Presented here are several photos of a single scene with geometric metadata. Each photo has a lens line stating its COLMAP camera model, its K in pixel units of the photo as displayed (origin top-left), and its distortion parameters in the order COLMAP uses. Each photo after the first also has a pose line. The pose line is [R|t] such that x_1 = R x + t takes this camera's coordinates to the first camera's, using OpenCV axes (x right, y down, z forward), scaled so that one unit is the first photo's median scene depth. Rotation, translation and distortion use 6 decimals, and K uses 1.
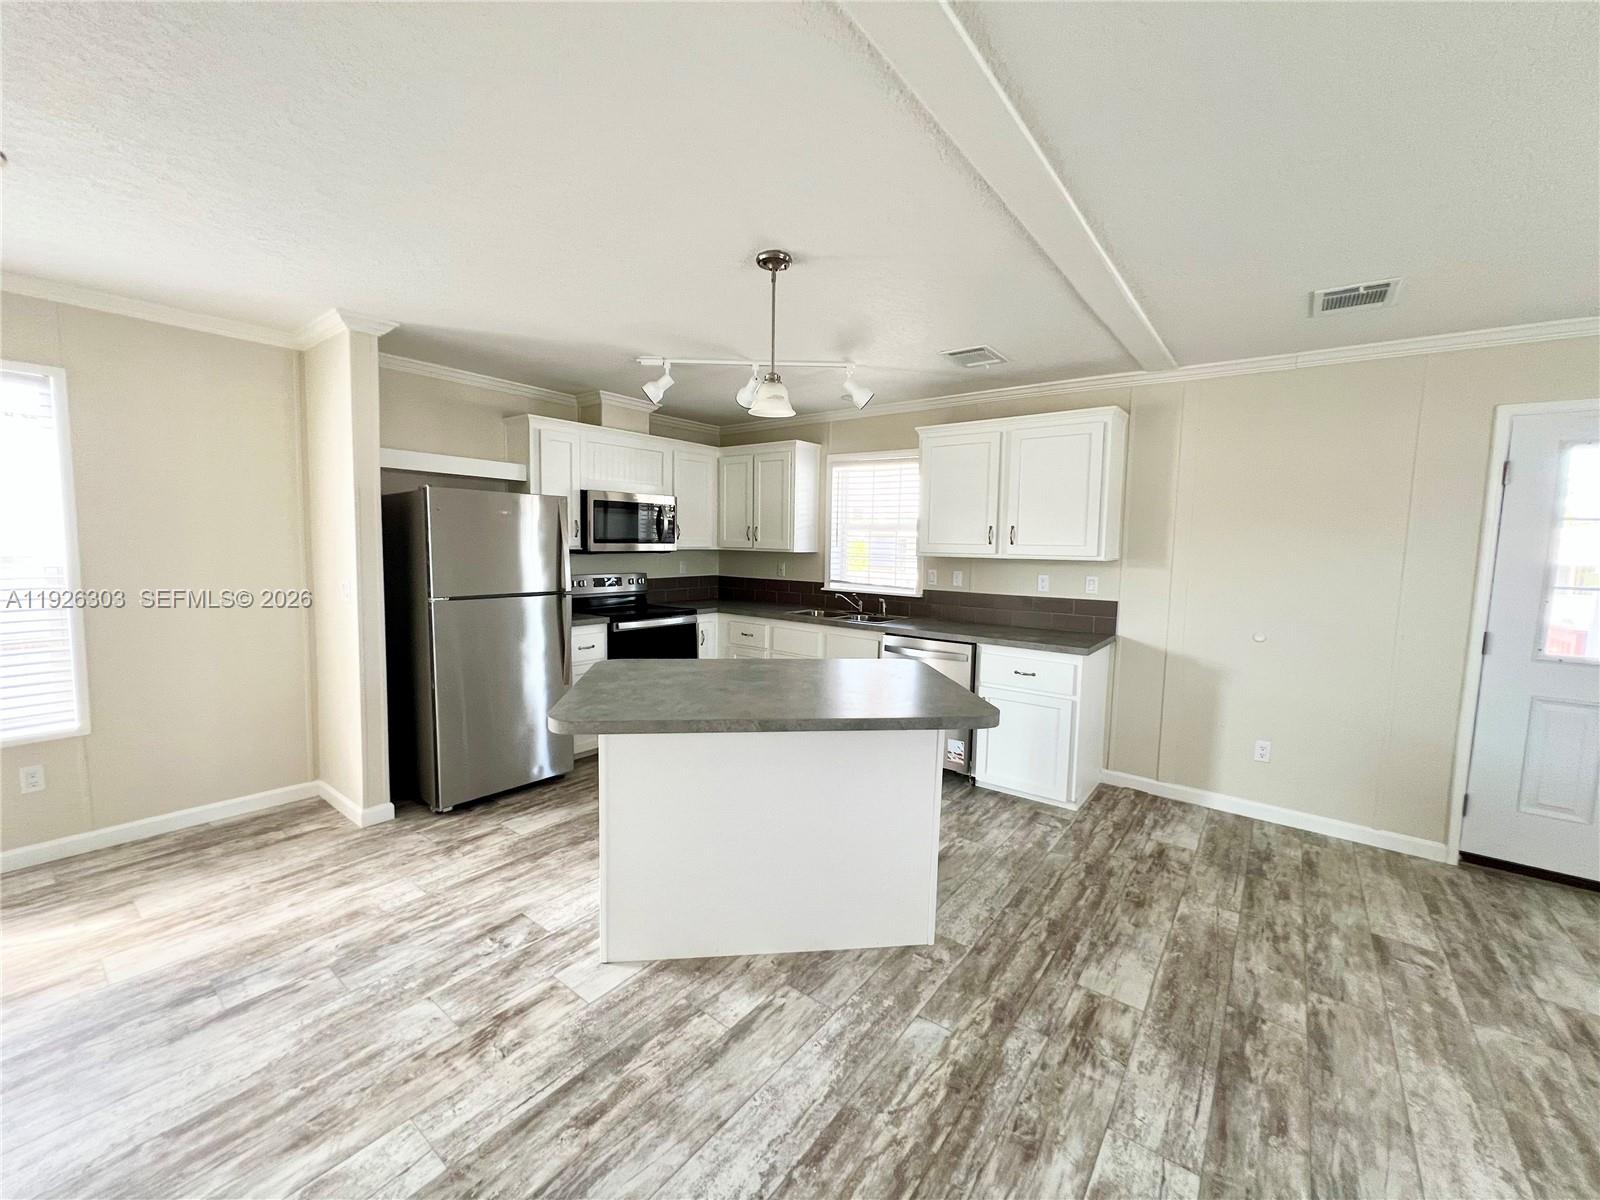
lens RADIAL K [[640.8, 0, 793.2], [0, 640.8, 593.0], [0, 0, 1]] dist [-0.010262, 0.000119]
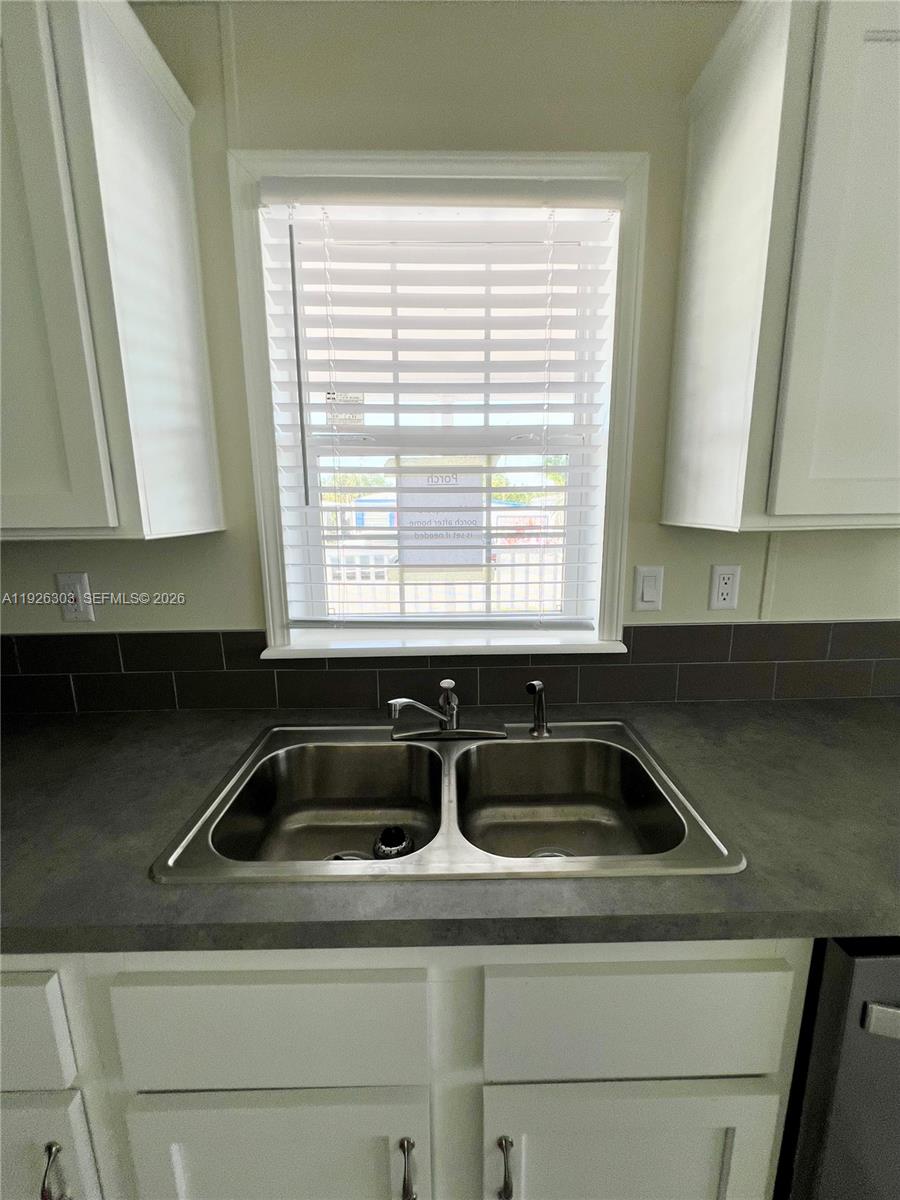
lens RADIAL K [[482.6, 0, 452.2], [0, 482.6, 598.3], [0, 0, 1]] dist [-0.003326, 0.000916]
pose [[0.779001, -0.147289, 0.609478, -0.020401], [0.076966, 0.987130, 0.140180, -0.058330], [-0.622281, -0.062292, 0.780312, 0.783764]]
